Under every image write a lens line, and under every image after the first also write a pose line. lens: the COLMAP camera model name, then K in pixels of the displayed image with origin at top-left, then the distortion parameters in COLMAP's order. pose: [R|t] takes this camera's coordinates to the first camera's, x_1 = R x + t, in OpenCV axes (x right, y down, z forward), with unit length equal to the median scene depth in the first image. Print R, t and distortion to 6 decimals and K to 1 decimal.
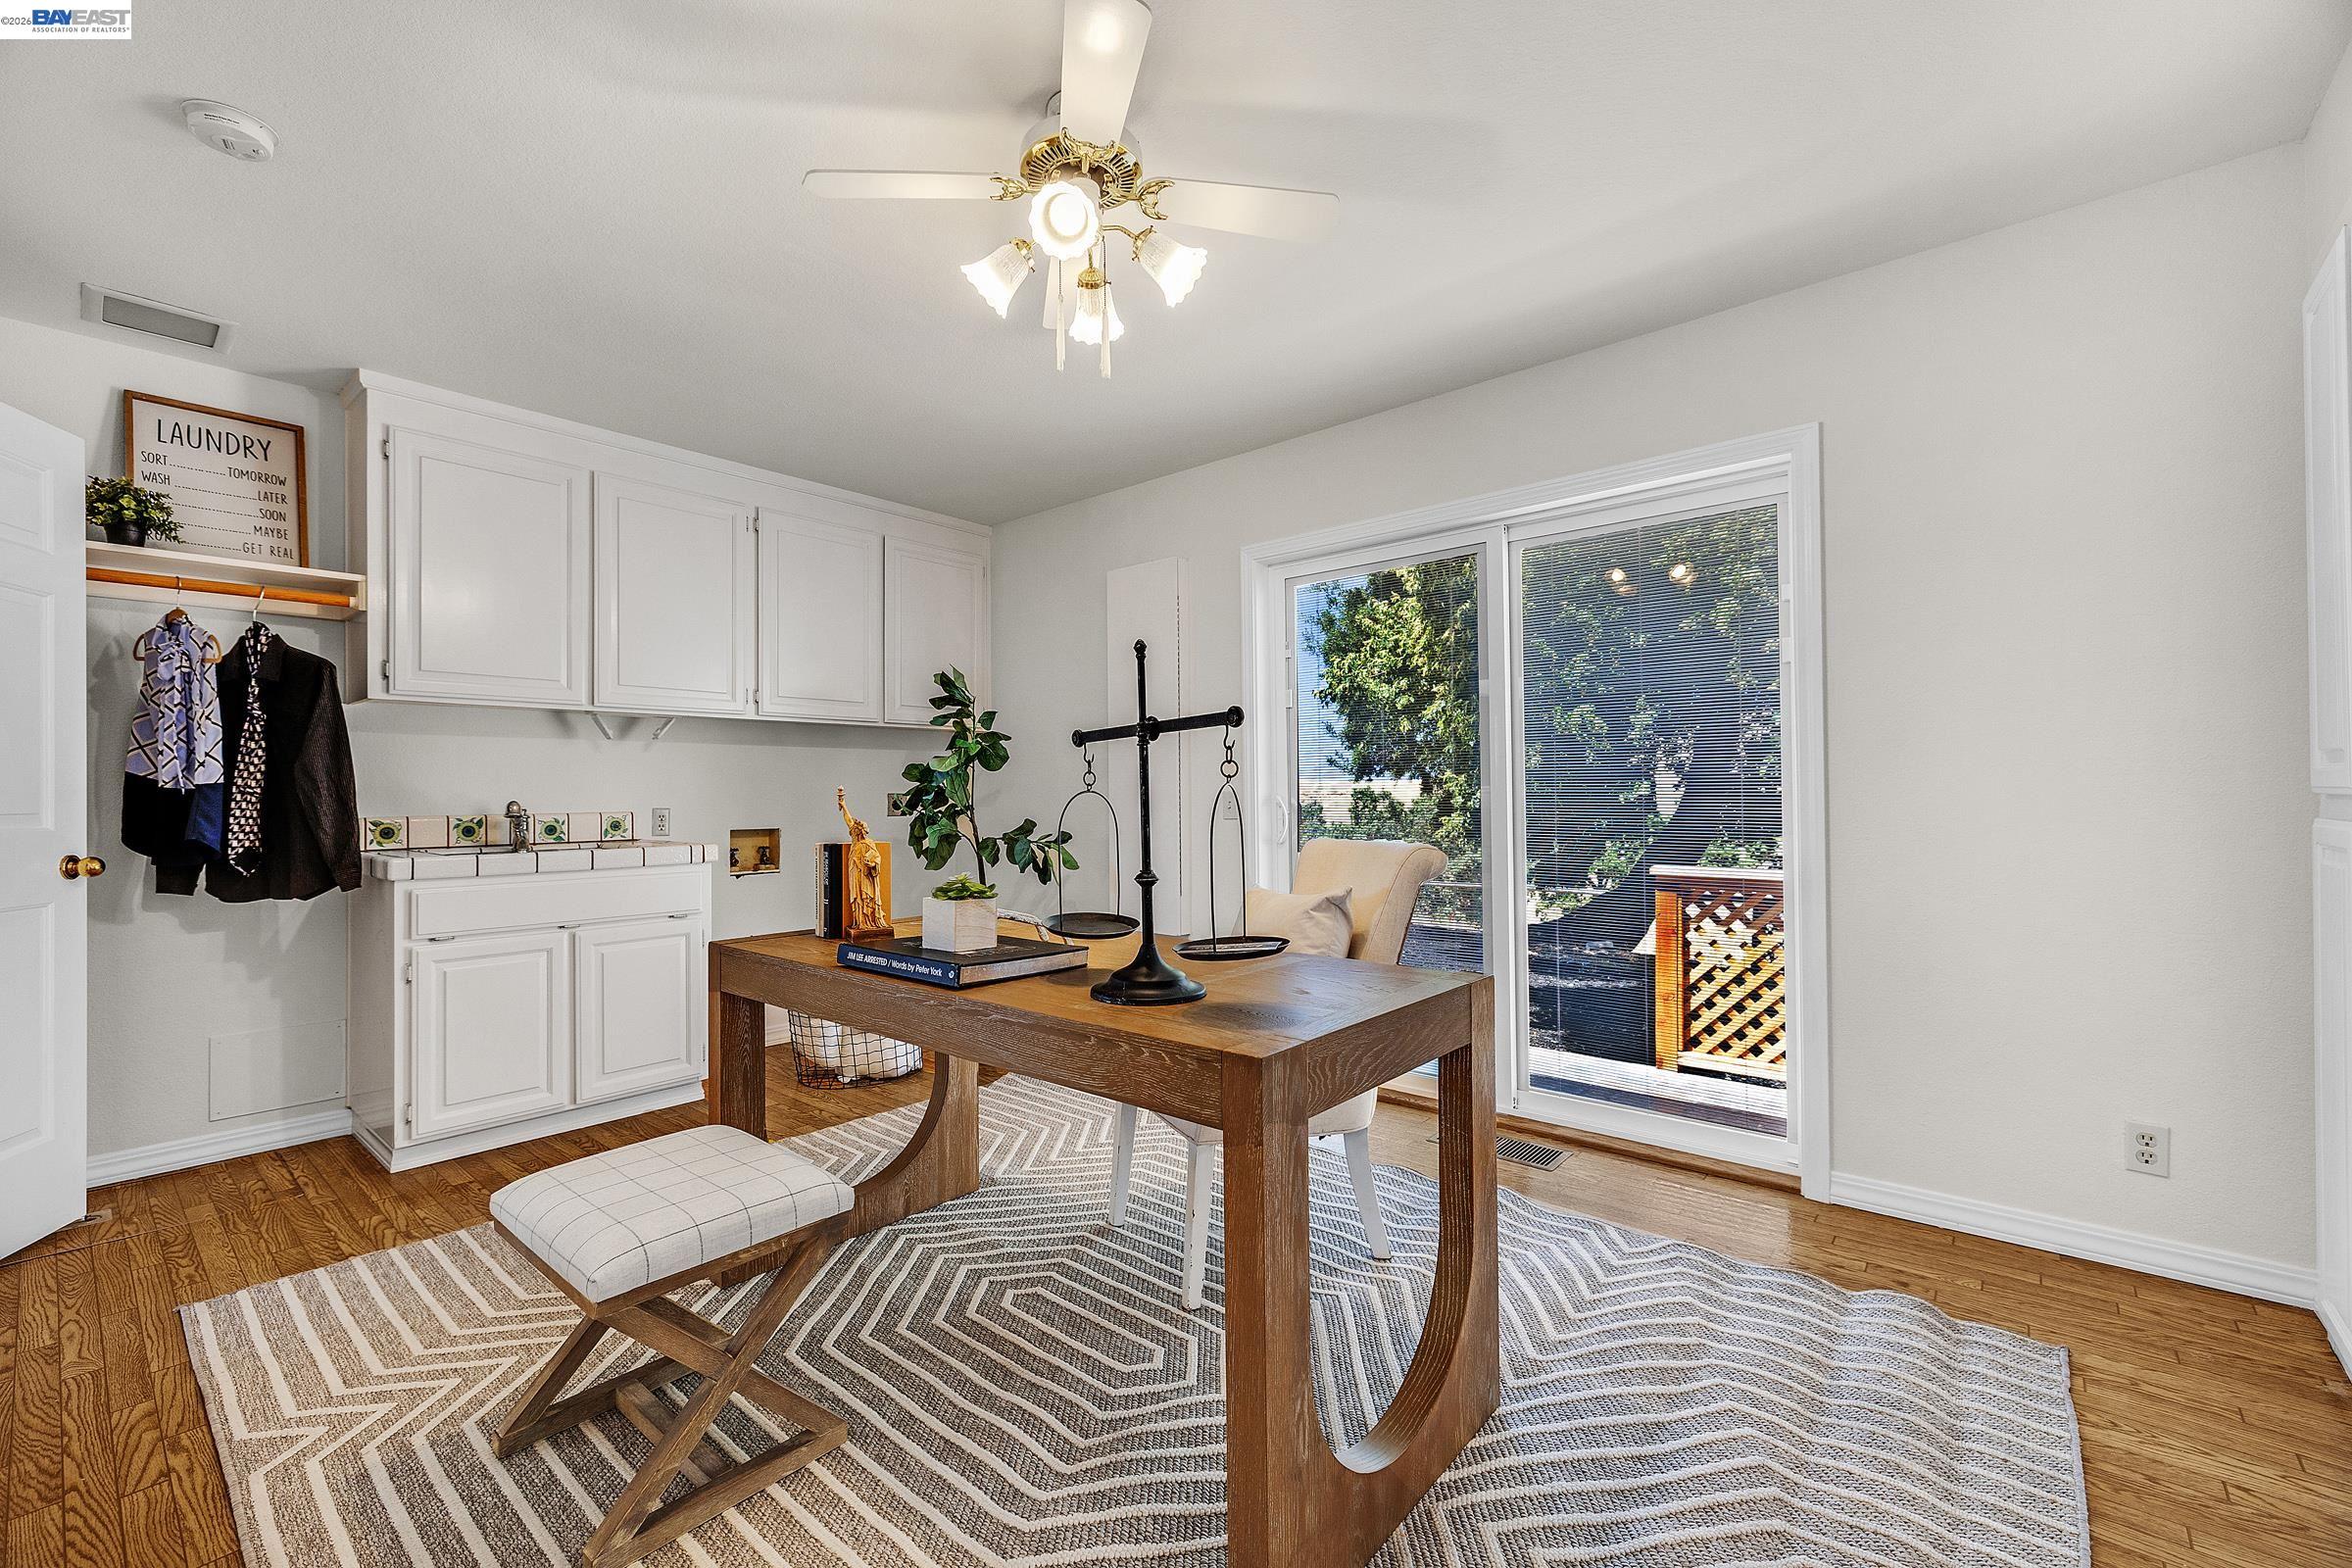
lens RADIAL K [[984.2, 0, 1171.4], [0, 984.2, 789.7], [0, 0, 1]] dist [-0.000805, -0.000149]
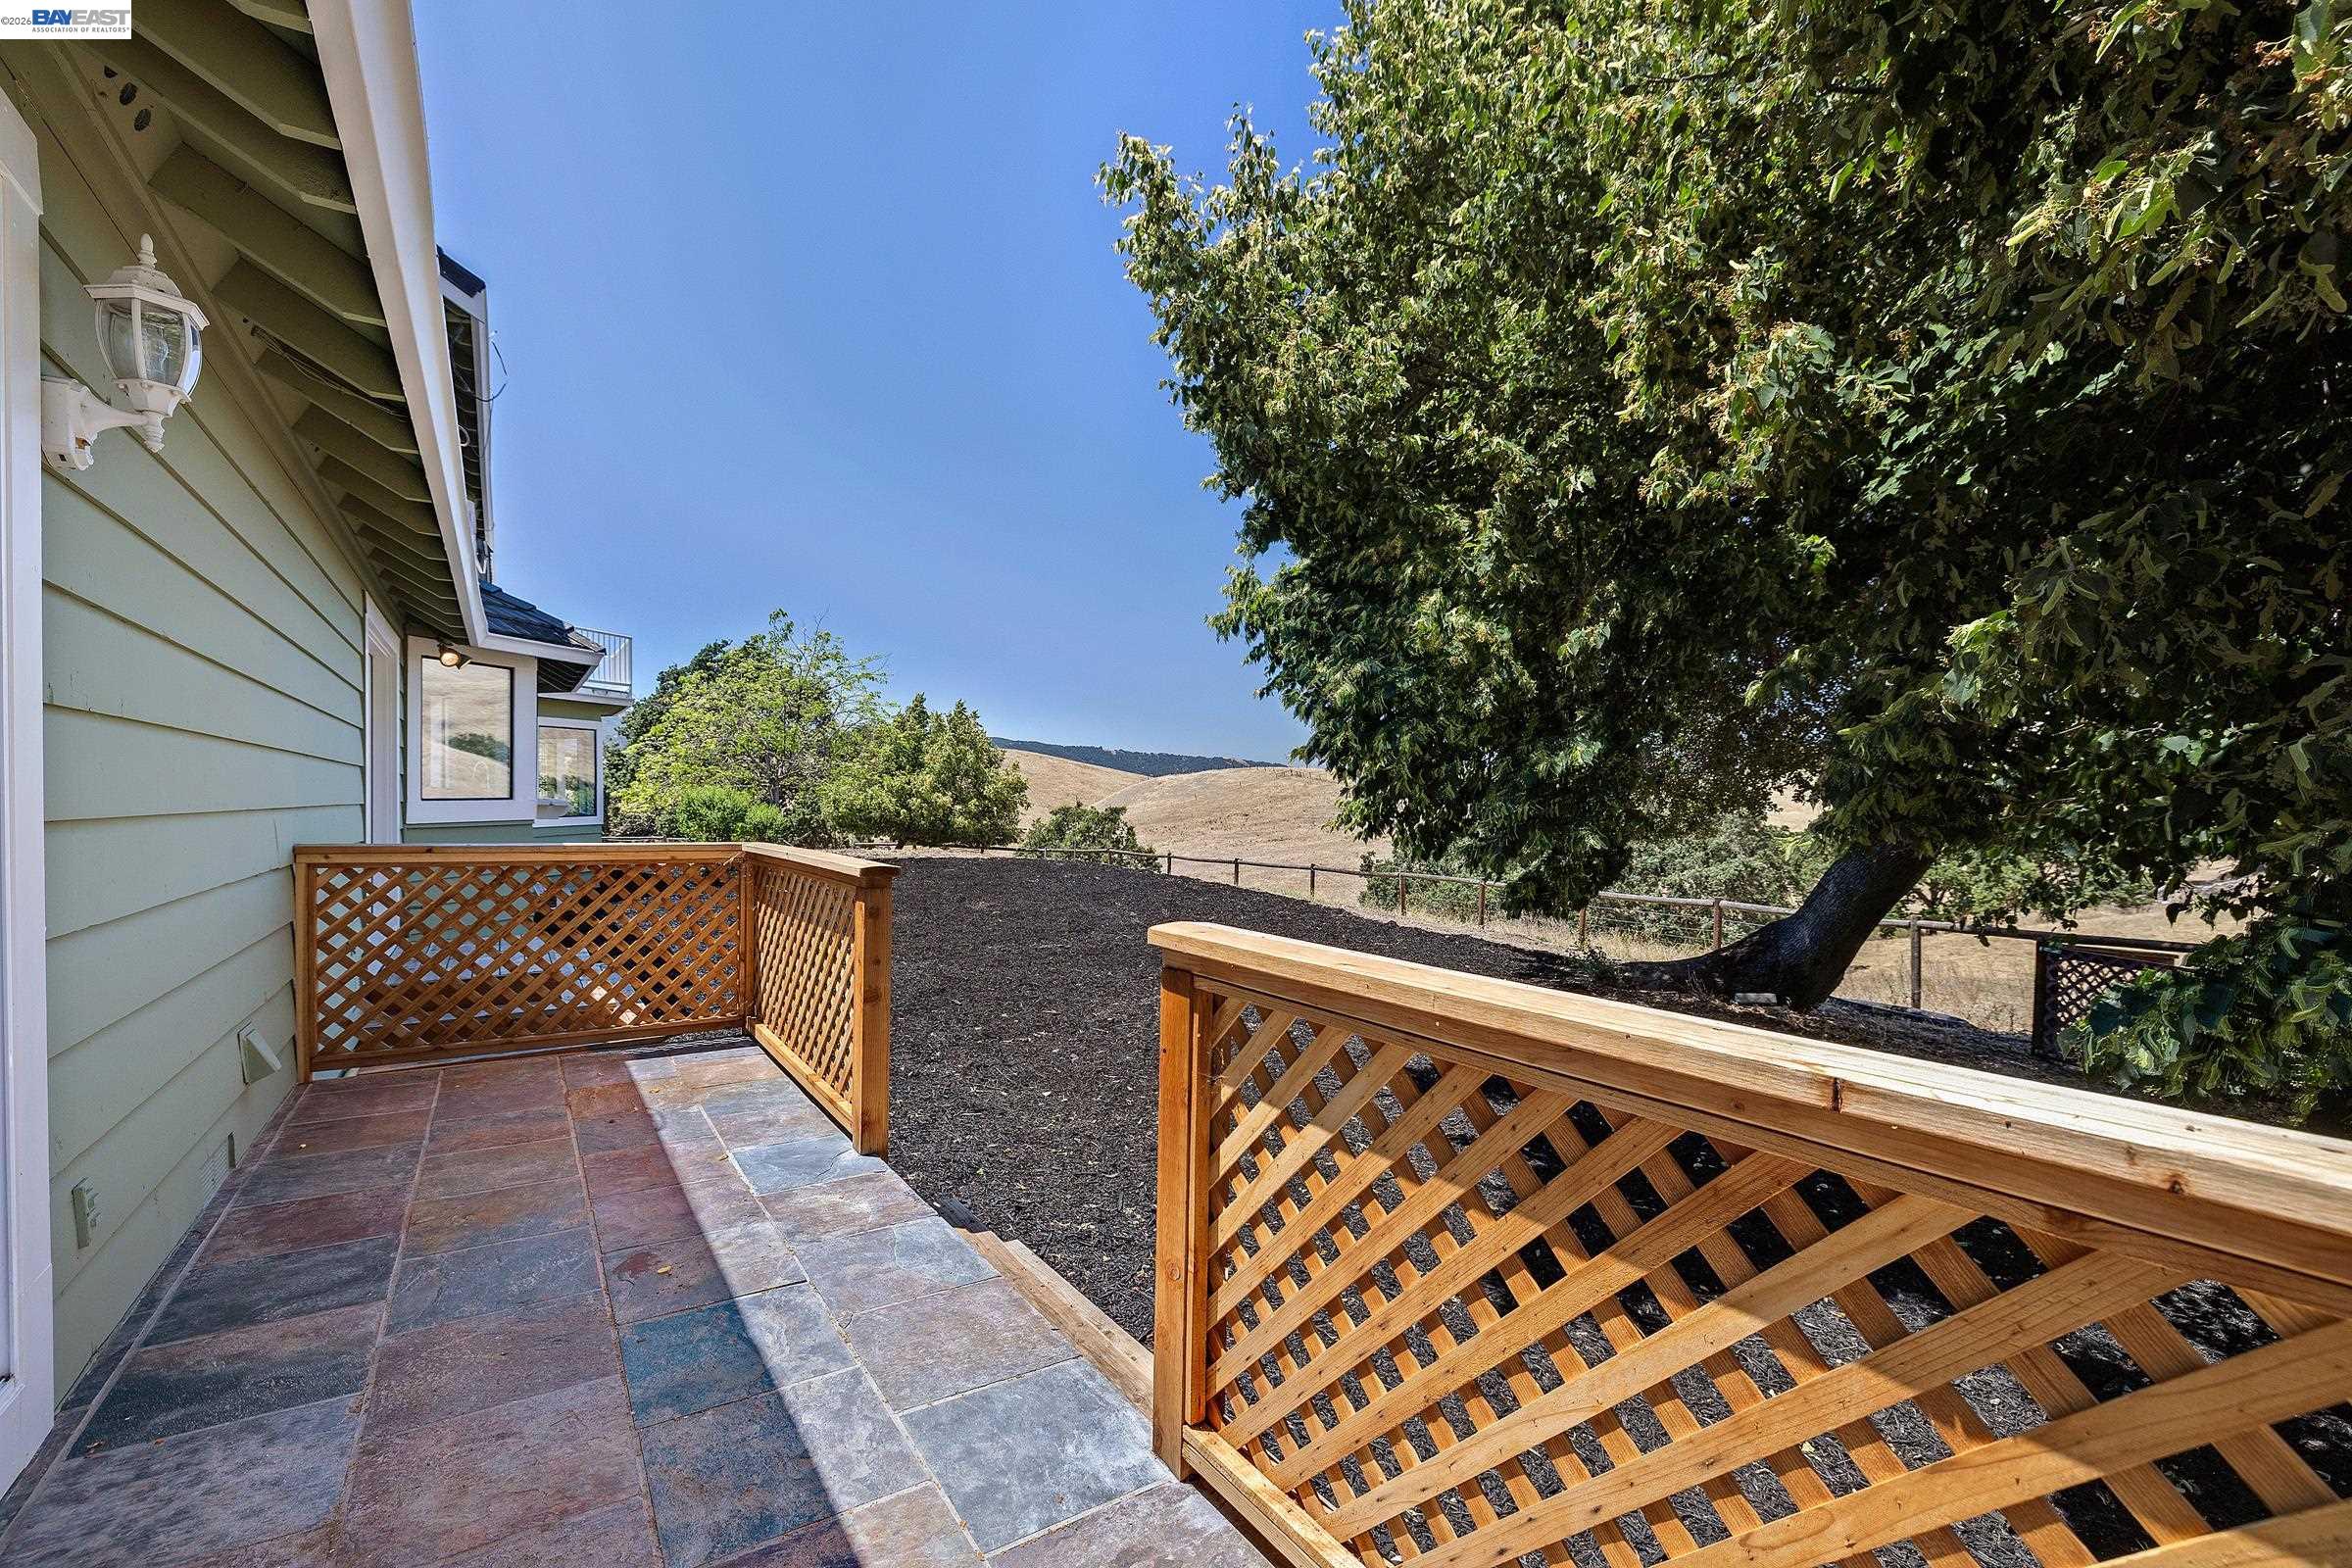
lens RADIAL K [[984.2, 0, 1180.5], [0, 984.2, 788.4], [0, 0, 1]] dist [-0.000805, -0.000149]
pose [[0.967898, 0.006102, -0.251268, 0.607967], [-0.004830, 0.999972, 0.005678, 0.022478], [0.251296, -0.004282, 0.967901, 0.640822]]
